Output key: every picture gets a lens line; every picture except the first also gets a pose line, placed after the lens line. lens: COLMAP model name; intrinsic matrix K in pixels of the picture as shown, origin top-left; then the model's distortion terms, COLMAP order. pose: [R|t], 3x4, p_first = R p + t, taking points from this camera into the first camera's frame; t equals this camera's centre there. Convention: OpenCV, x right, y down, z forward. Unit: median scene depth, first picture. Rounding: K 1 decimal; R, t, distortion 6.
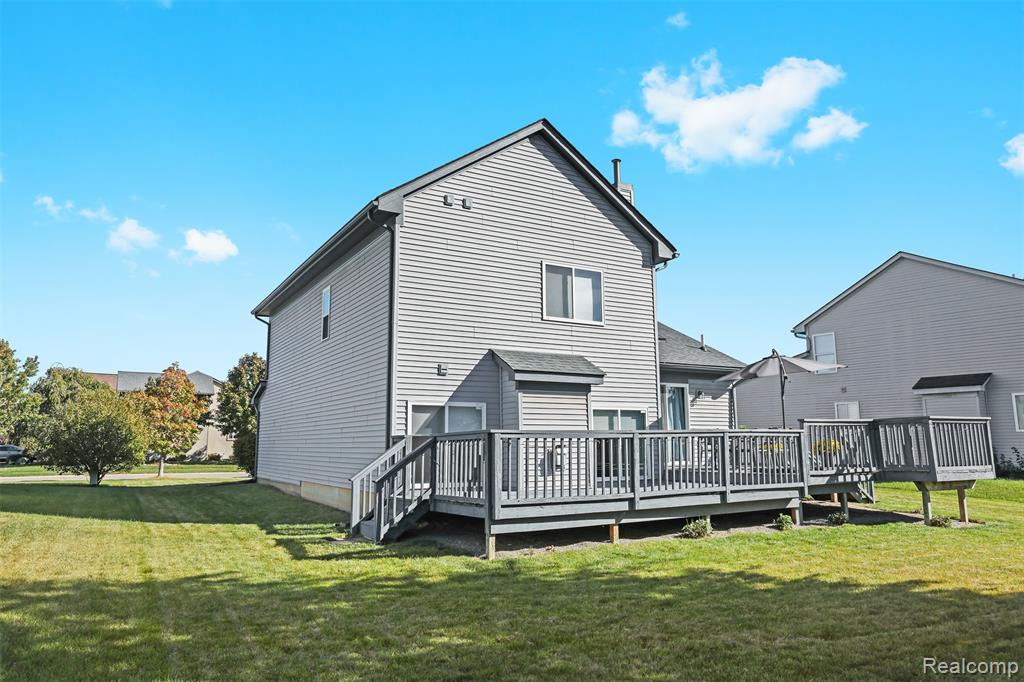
lens RADIAL K [[675.8, 0, 510.0], [0, 675.8, 334.6], [0, 0, 1]] dist [0.002939, 0.006579]
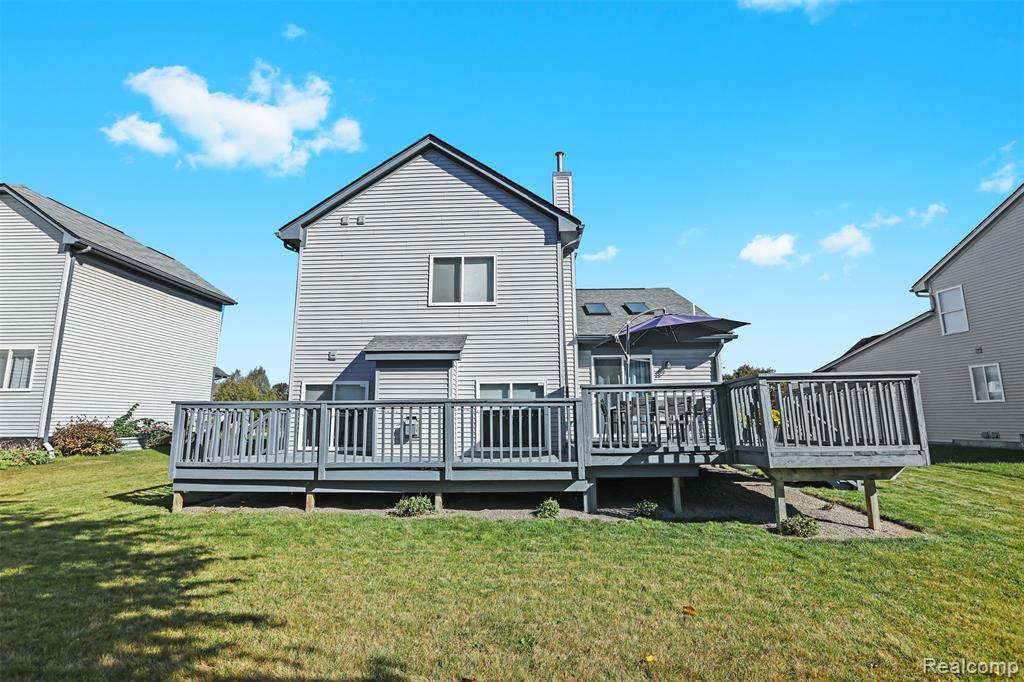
lens RADIAL K [[467.0, 0, 506.0], [0, 467.0, 336.9], [0, 0, 1]] dist [-0.040835, 0.000940]
pose [[0.844790, -0.090081, -0.527461, 0.566137], [0.084600, 0.995815, -0.034571, 0.067219], [0.528368, -0.015418, 0.848875, 0.402452]]
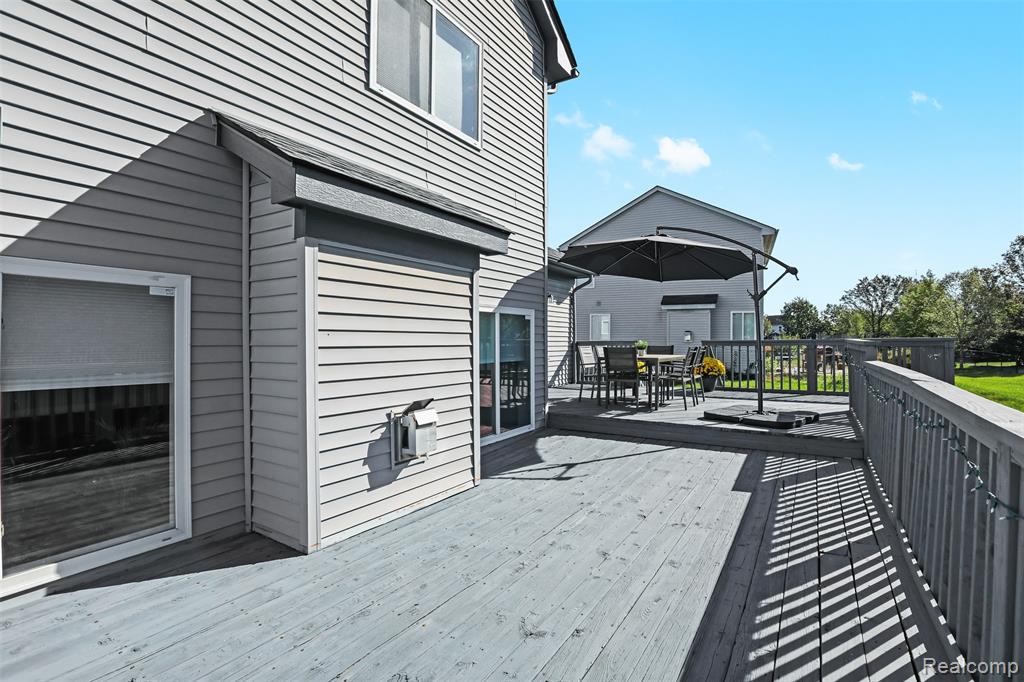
lens RADIAL K [[467.0, 0, 516.8], [0, 467.0, 337.7], [0, 0, 1]] dist [-0.040835, 0.000940]
pose [[0.886560, 0.008987, 0.462527, 0.000628], [-0.080889, 0.987420, 0.135862, 0.082319], [-0.455488, -0.157863, 0.876134, 0.689567]]
